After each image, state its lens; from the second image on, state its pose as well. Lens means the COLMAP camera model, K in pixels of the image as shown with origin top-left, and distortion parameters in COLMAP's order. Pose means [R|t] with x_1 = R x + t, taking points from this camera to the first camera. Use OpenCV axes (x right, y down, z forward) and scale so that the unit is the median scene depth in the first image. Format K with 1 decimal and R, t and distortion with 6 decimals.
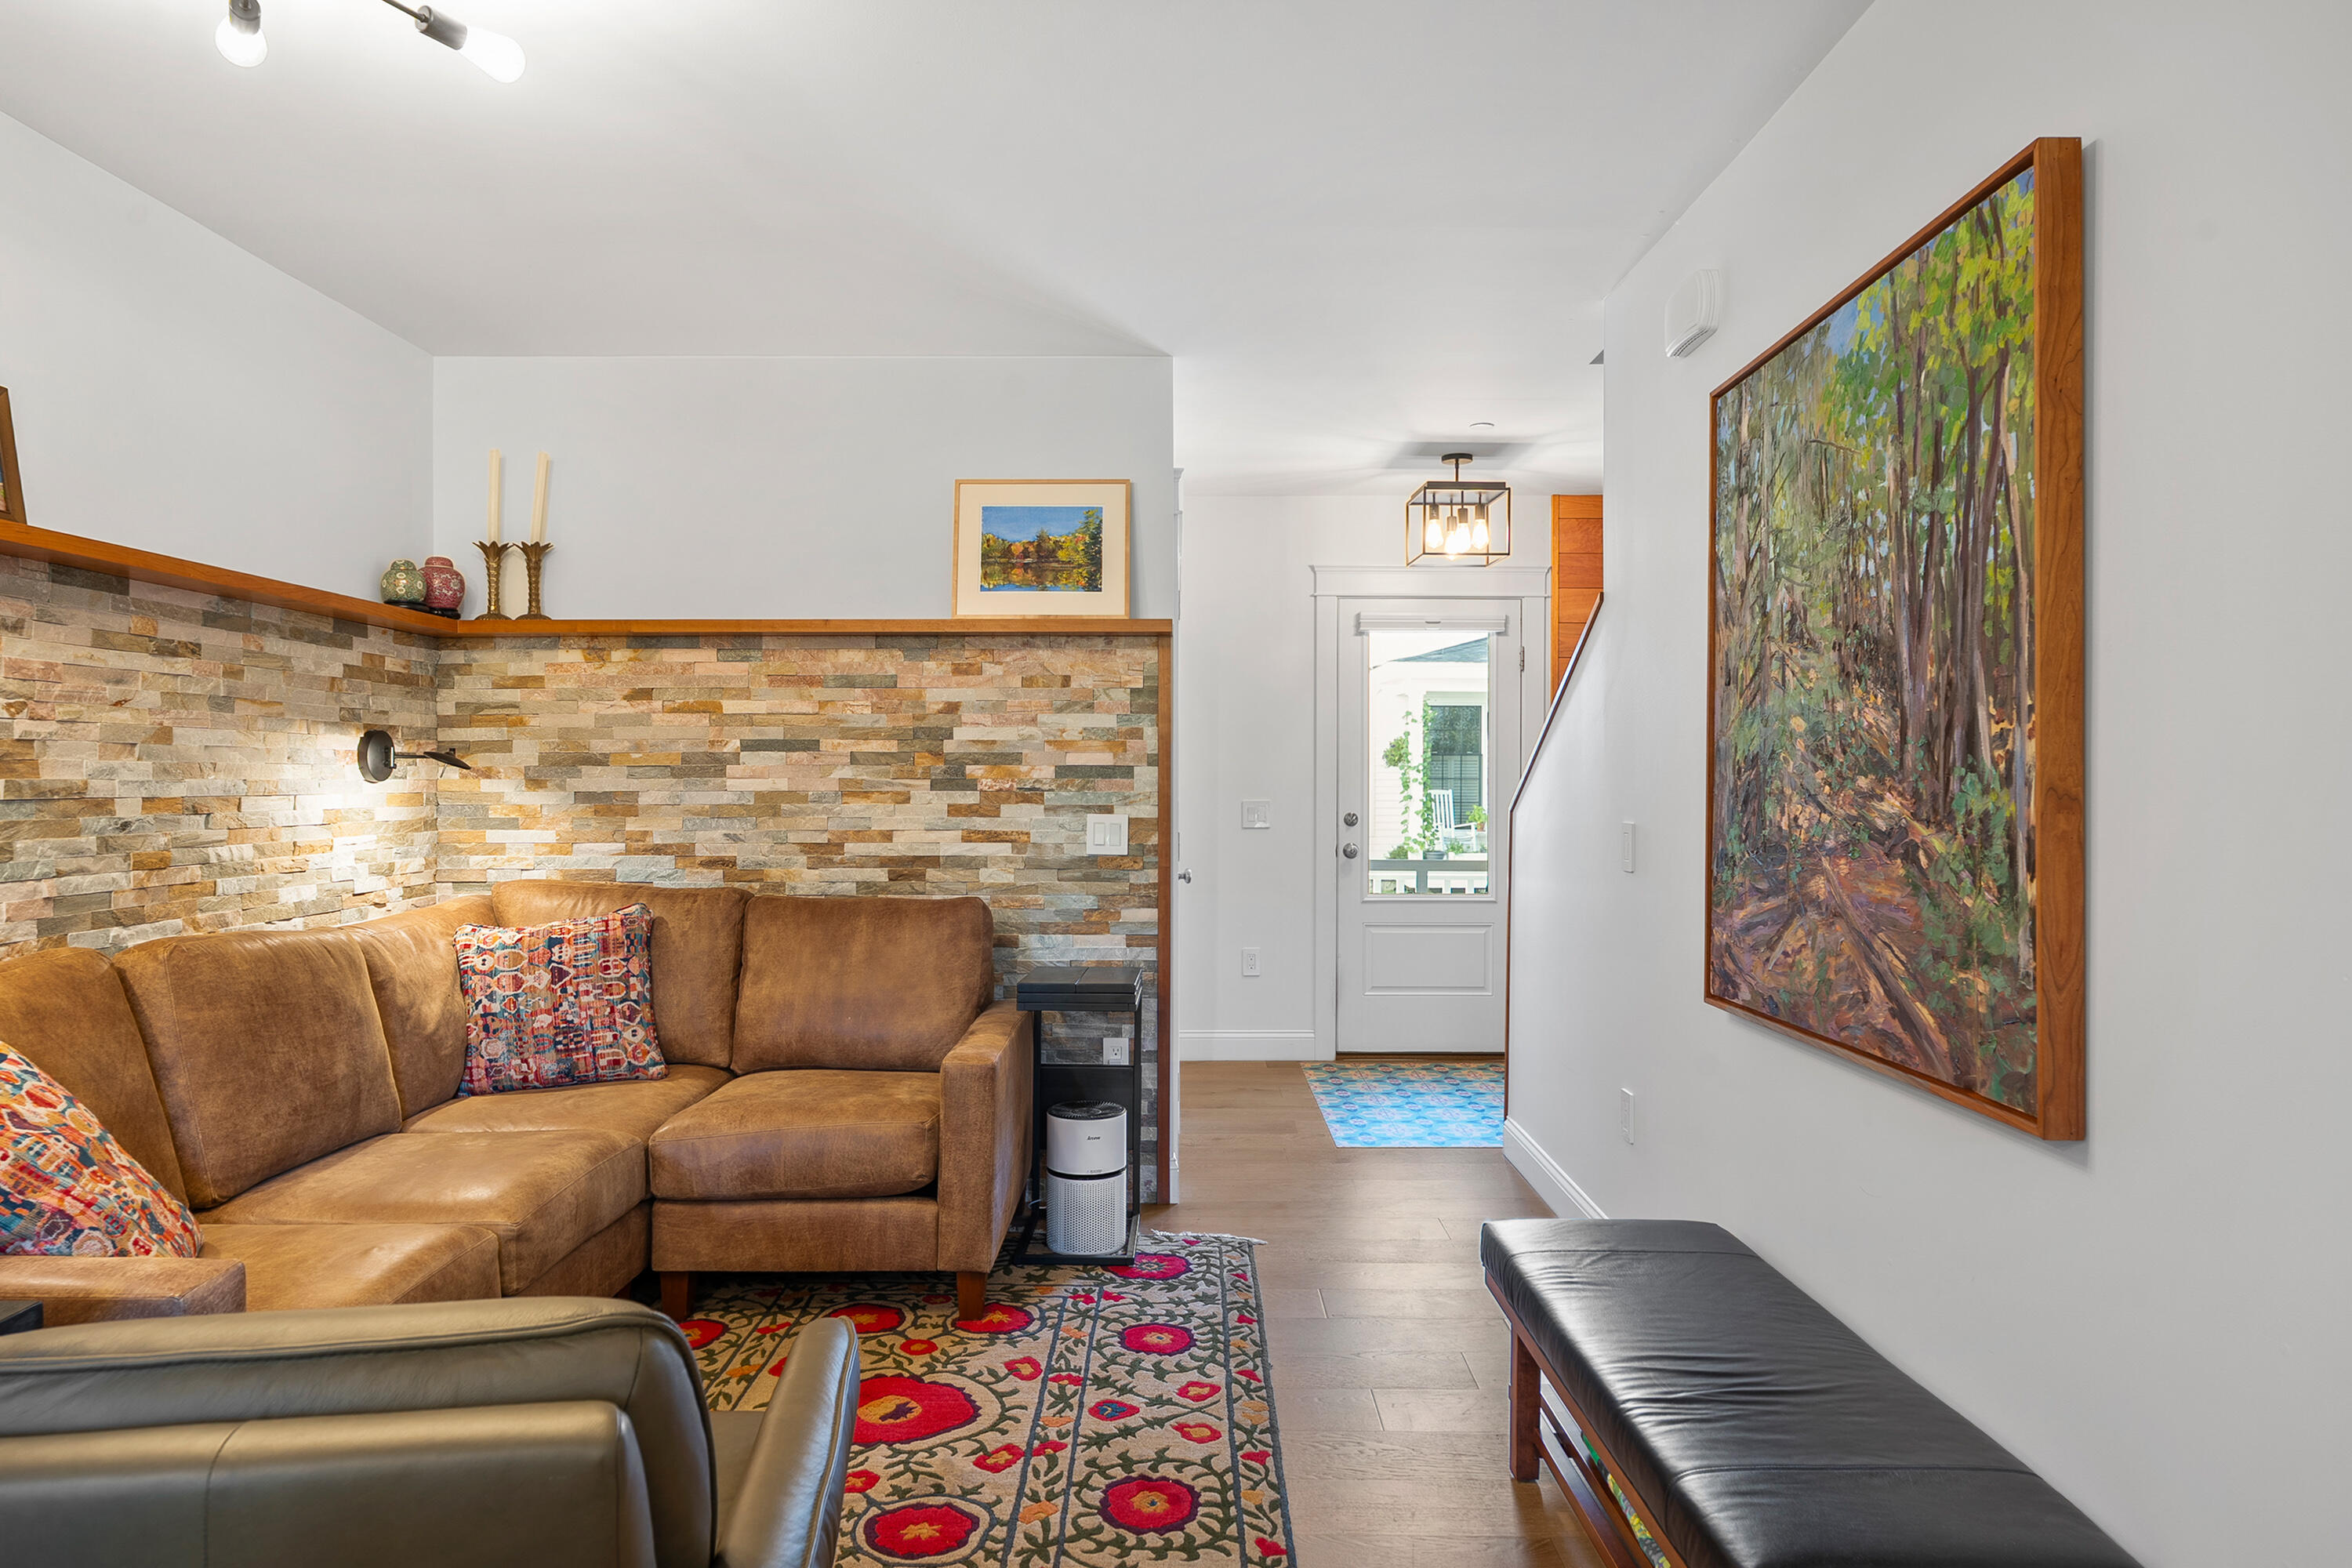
lens RADIAL K [[1542.4, 0, 1181.6], [0, 1542.4, 780.8], [0, 0, 1]] dist [0.003299, 0.001110]
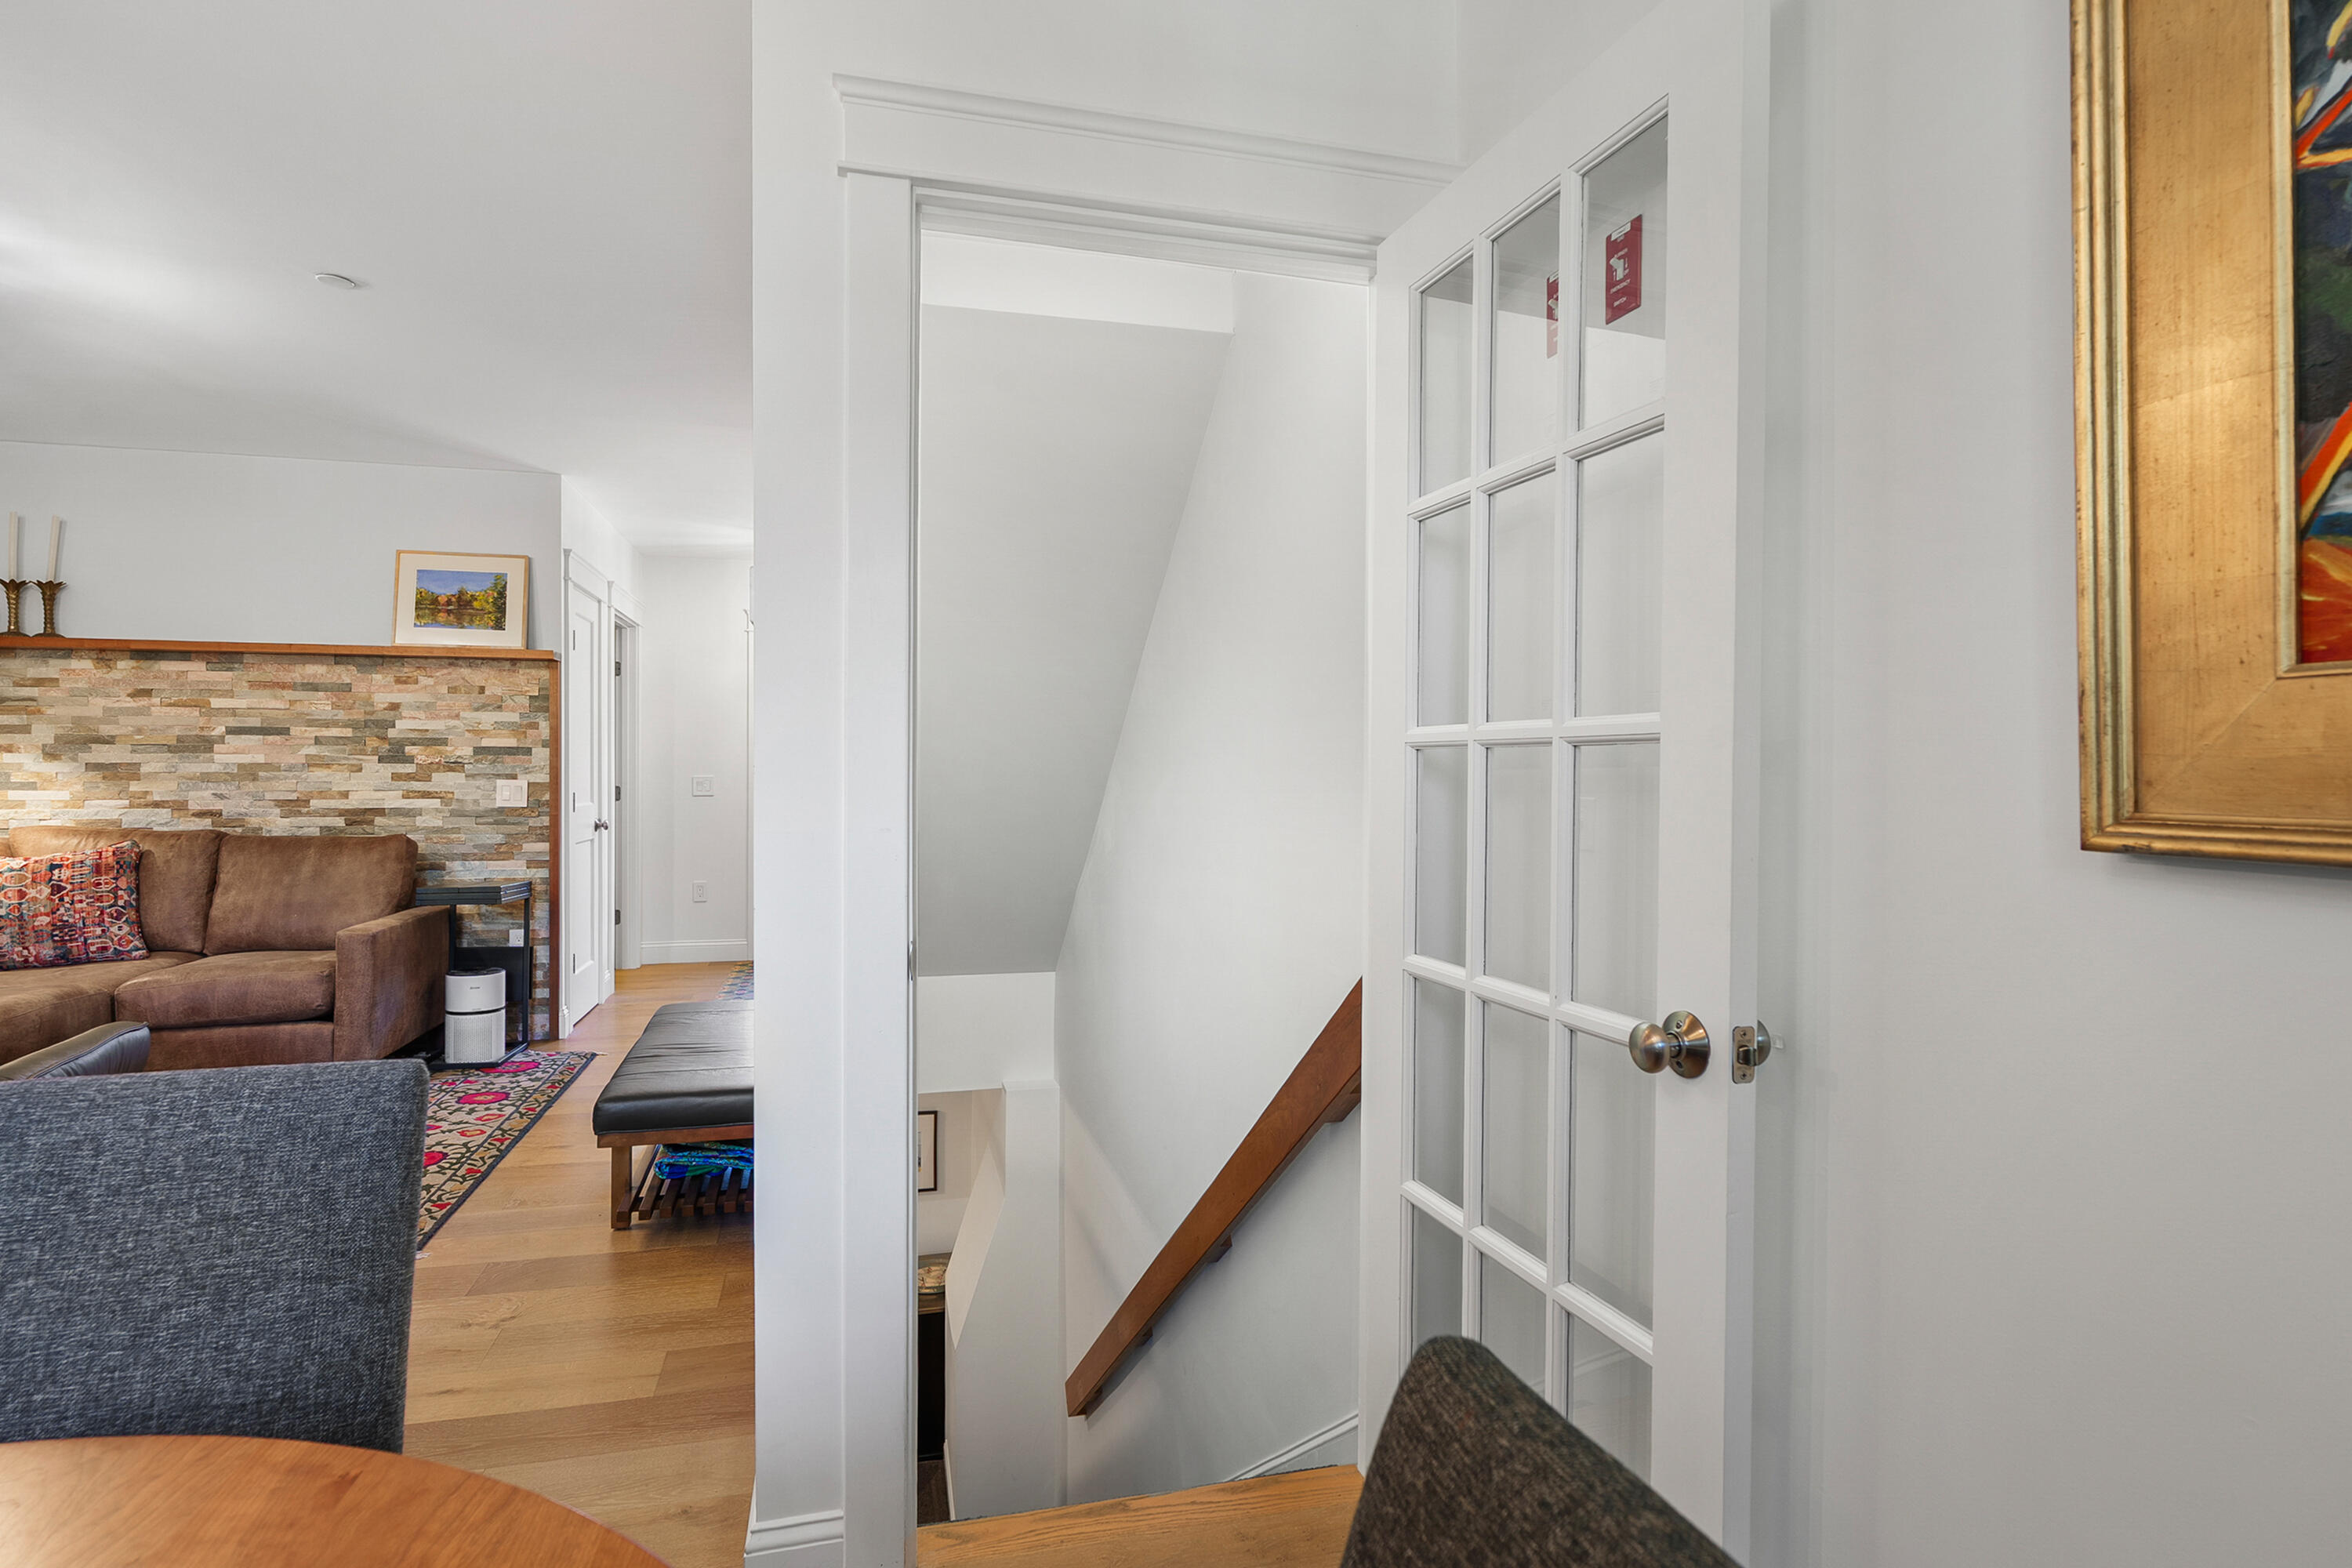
lens RADIAL K [[1279.9, 0, 1170.8], [0, 1279.9, 780.3], [0, 0, 1]] dist [0.006284, -0.000212]
pose [[0.965797, 0.001339, 0.259295, 0.245759], [-0.003439, 0.999965, 0.007647, 0.010598], [-0.259276, -0.008277, 0.965768, -0.361215]]
